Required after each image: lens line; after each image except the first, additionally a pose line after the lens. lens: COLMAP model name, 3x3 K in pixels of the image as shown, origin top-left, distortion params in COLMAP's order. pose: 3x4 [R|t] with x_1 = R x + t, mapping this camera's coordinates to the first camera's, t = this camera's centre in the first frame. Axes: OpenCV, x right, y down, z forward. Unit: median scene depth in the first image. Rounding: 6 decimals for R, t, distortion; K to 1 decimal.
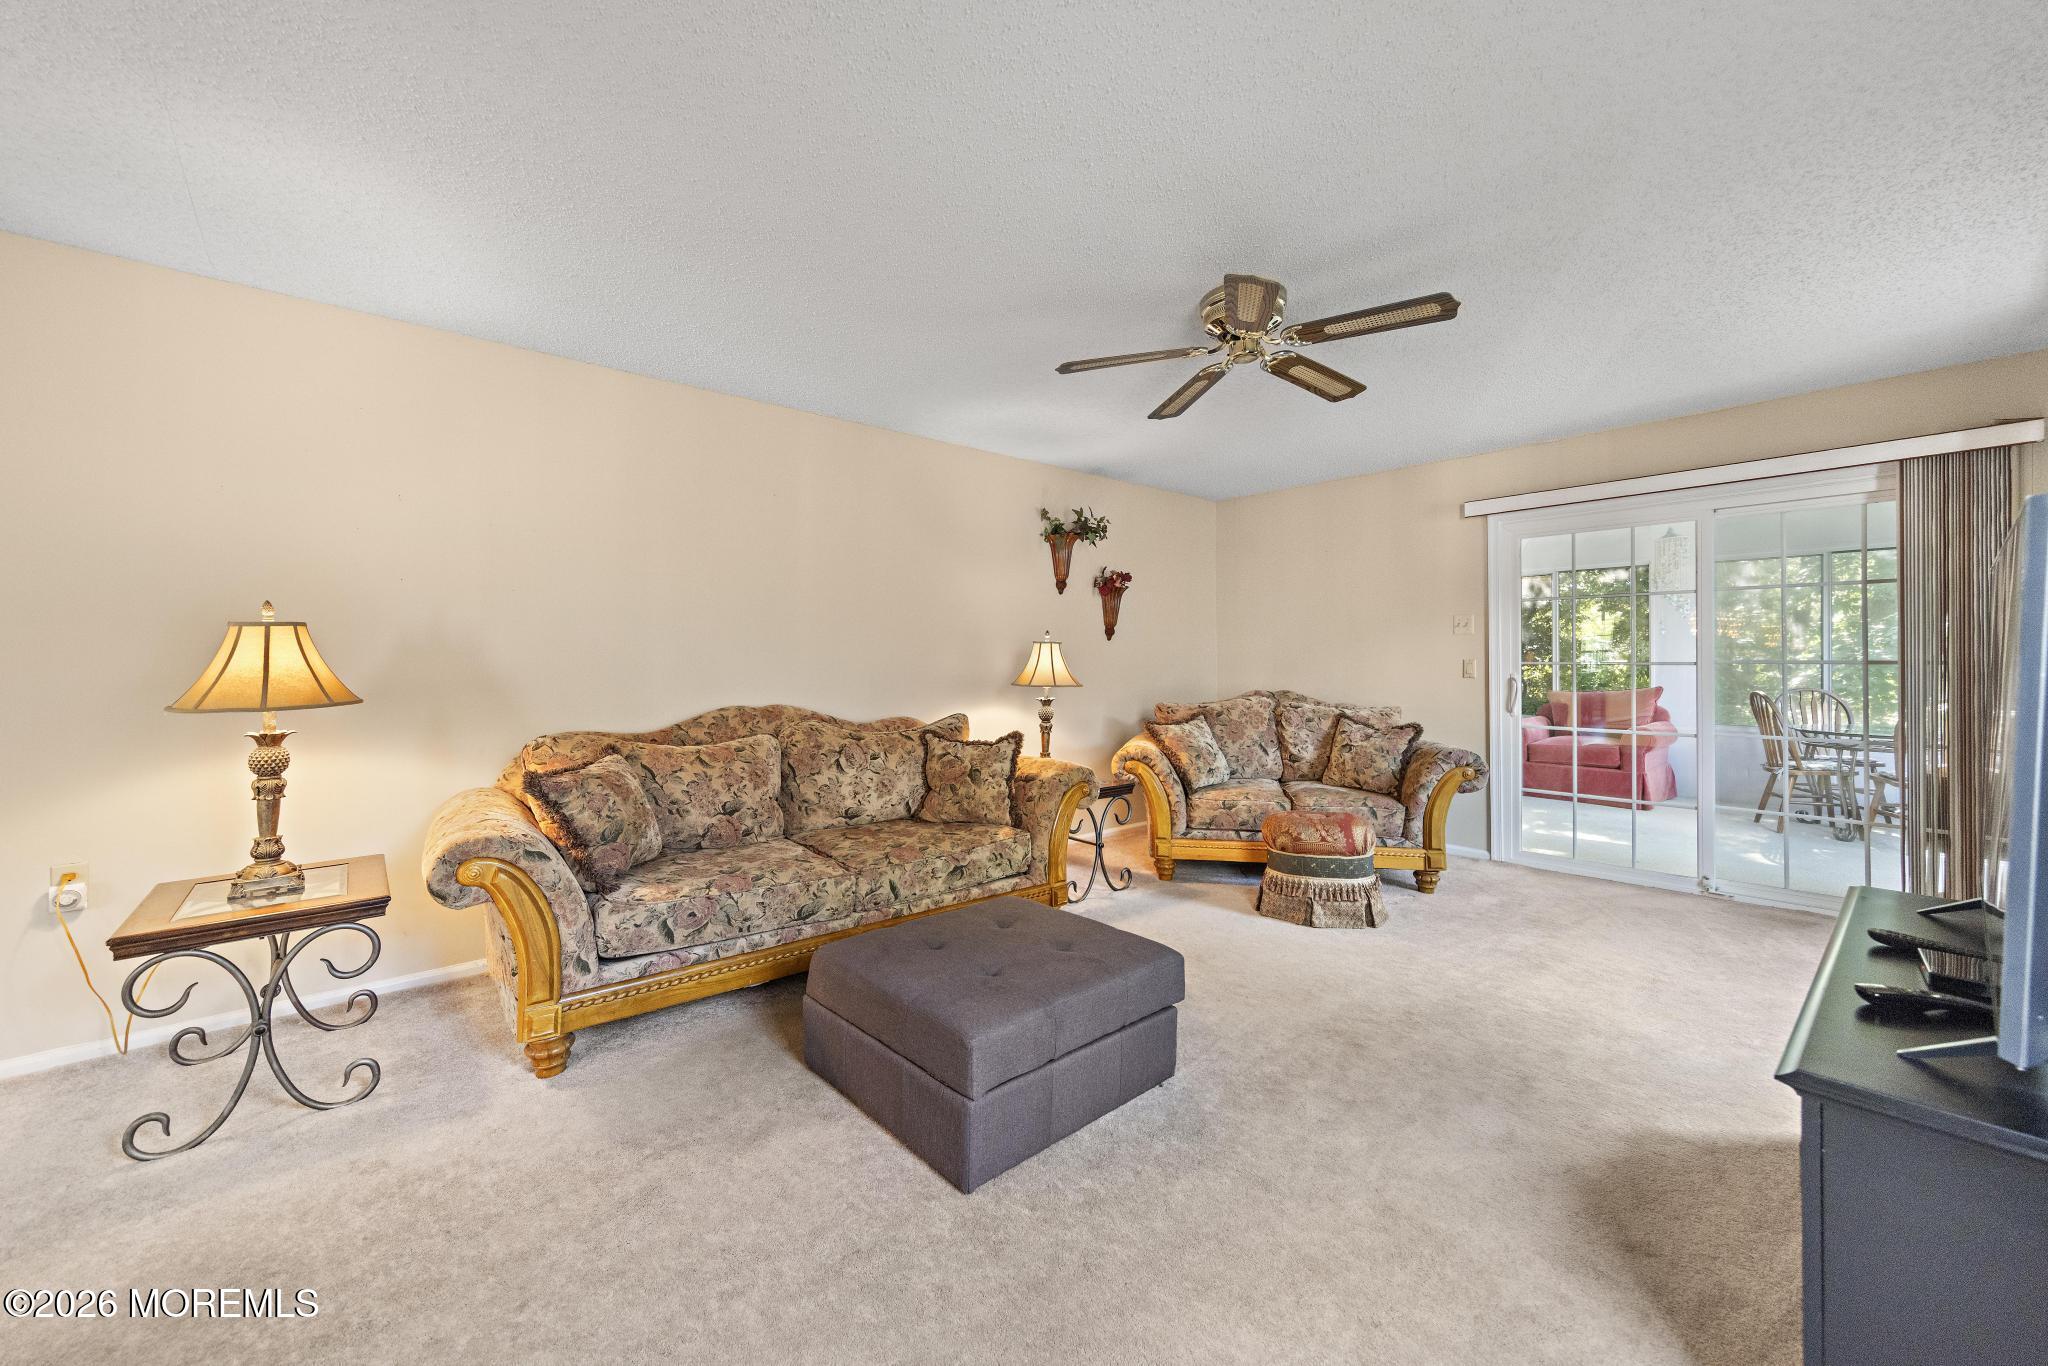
lens RADIAL K [[808.8, 0, 1017.1], [0, 808.8, 661.0], [0, 0, 1]] dist [0.006504, -0.000120]
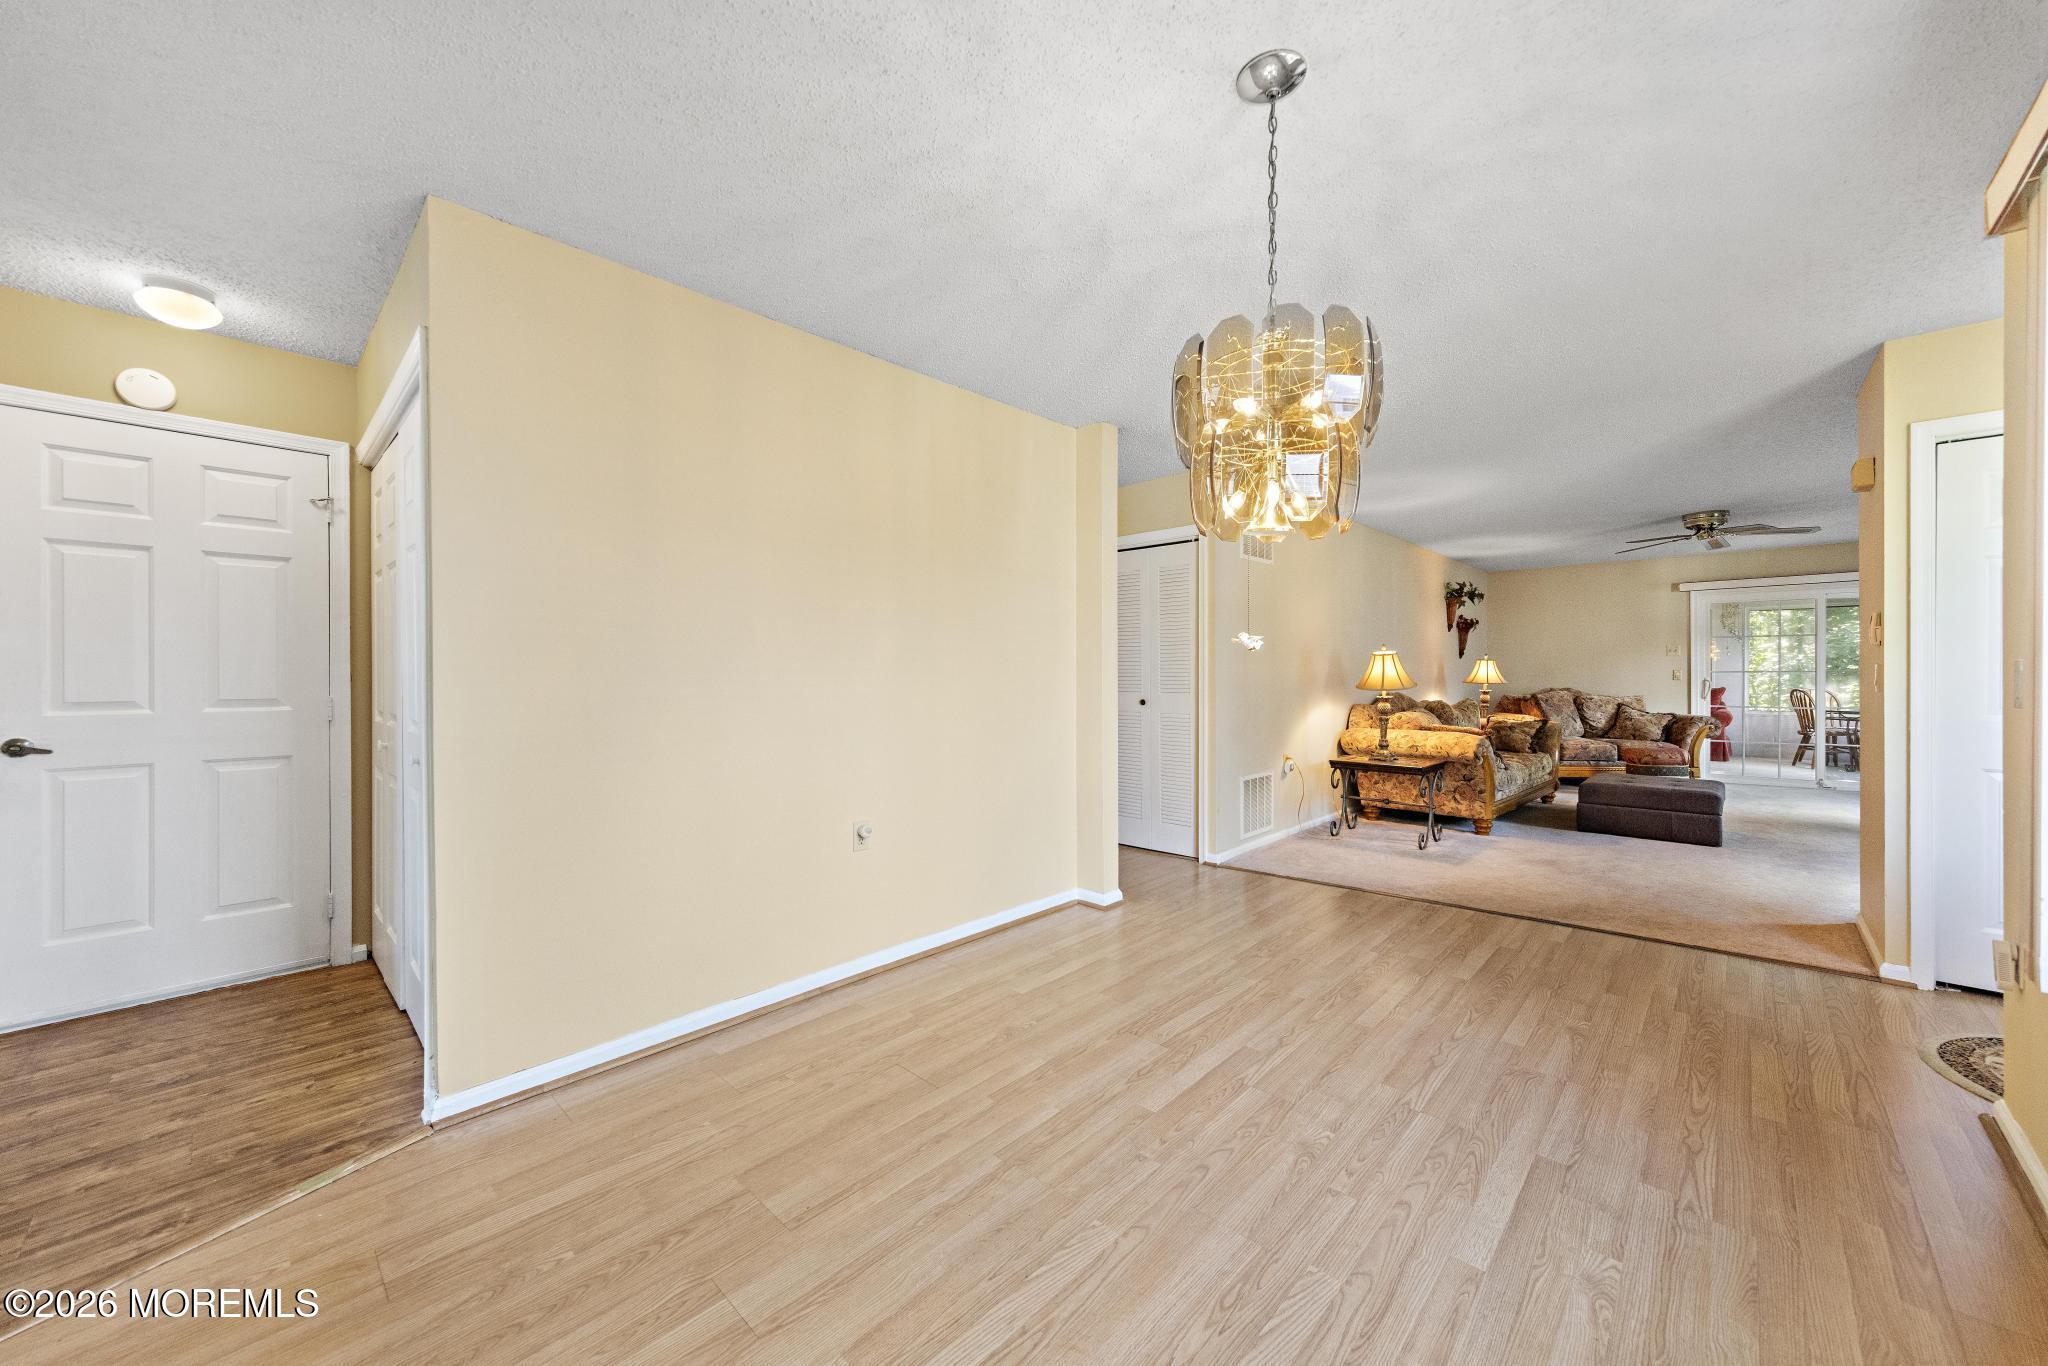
lens RADIAL K [[766.0, 0, 1033.7], [0, 766.0, 659.6], [0, 0, 1]] dist [0.007654, -0.001100]
pose [[0.995275, 0.004251, 0.097007, -0.998557], [-0.002308, 0.999795, -0.020134, 0.012863], [-0.097072, 0.019815, 0.995080, -0.547756]]
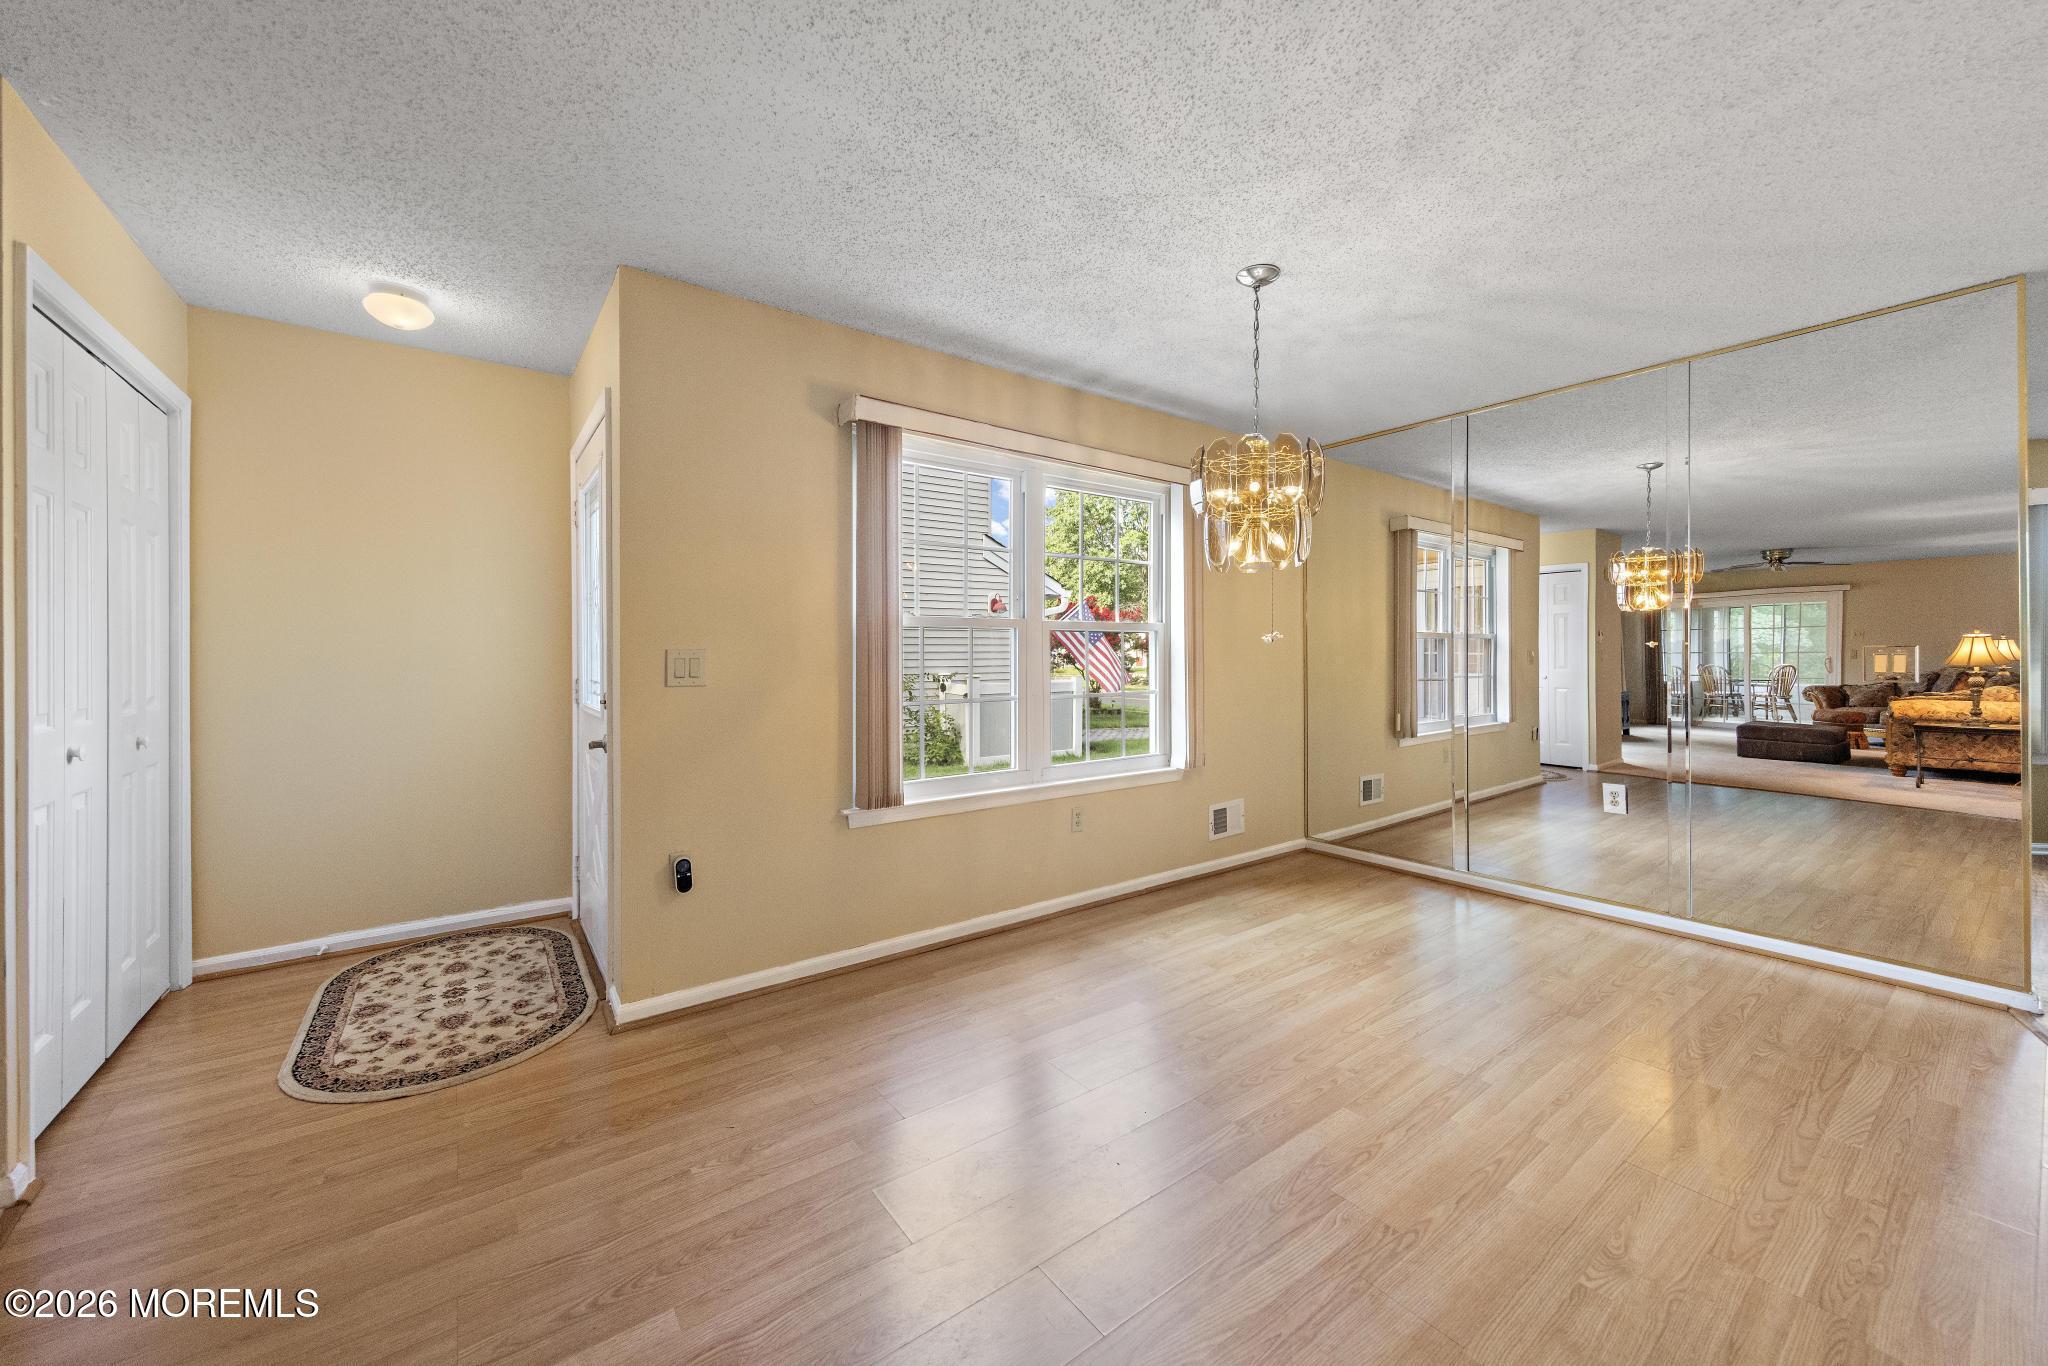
lens RADIAL K [[766.0, 0, 1027.5], [0, 766.0, 656.0], [0, 0, 1]] dist [0.007654, -0.001100]
pose [[-0.996140, 0.004098, 0.087687, -0.764378], [0.004496, 0.999981, 0.004335, 0.006261], [-0.087668, 0.004712, -0.996139, 0.272933]]
